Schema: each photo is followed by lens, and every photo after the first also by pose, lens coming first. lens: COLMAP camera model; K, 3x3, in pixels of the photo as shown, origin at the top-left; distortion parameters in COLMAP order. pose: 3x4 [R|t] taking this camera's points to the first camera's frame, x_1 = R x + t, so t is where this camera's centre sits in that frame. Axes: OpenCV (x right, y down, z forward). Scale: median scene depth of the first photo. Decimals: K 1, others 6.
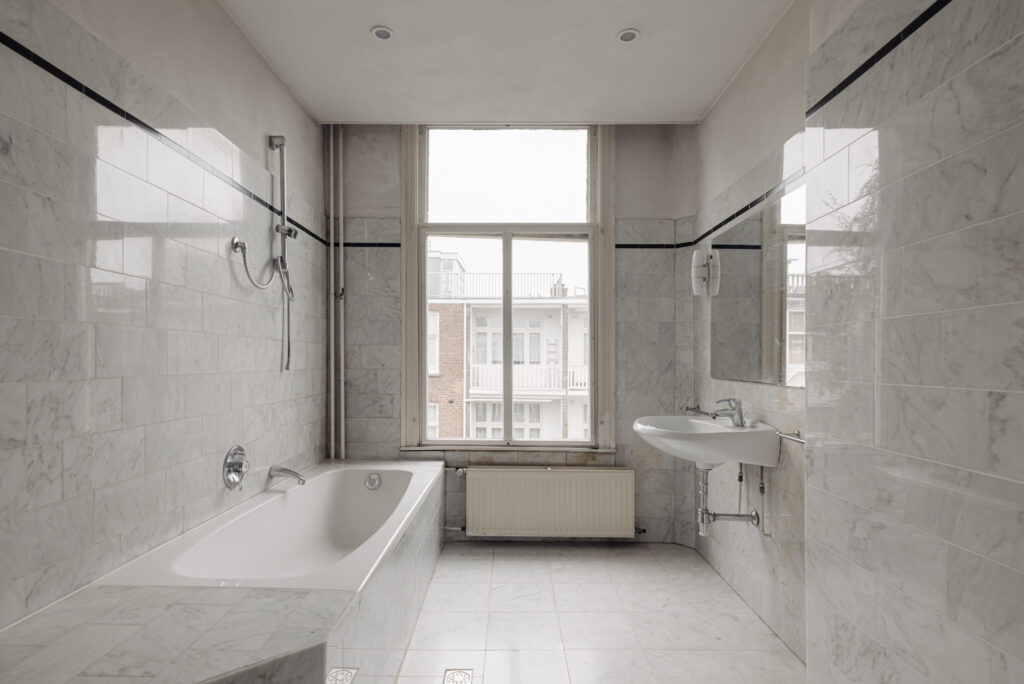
lens RADIAL K [[521.8, 0, 505.3], [0, 521.8, 337.0], [0, 0, 1]] dist [0.000998, 0.000085]
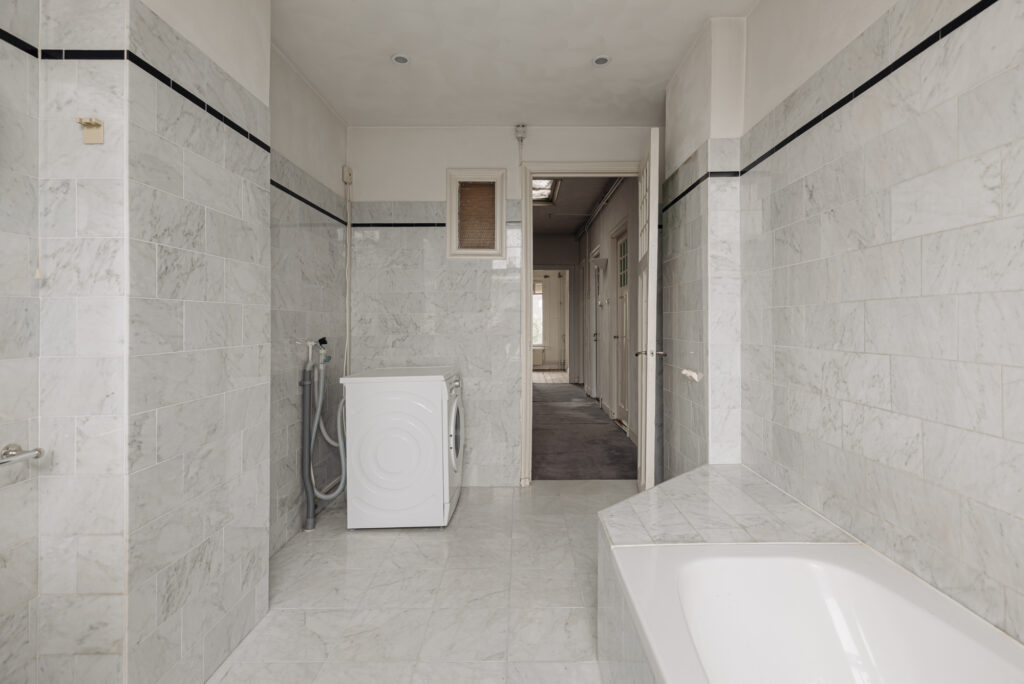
lens RADIAL K [[467.8, 0, 518.4], [0, 467.8, 337.2], [0, 0, 1]] dist [0.001531, 0.000143]
pose [[-0.999952, -0.002903, -0.009330, -0.071971], [-0.002782, 0.999912, -0.012934, 0.060737], [0.009366, -0.012908, -0.999873, 1.890024]]
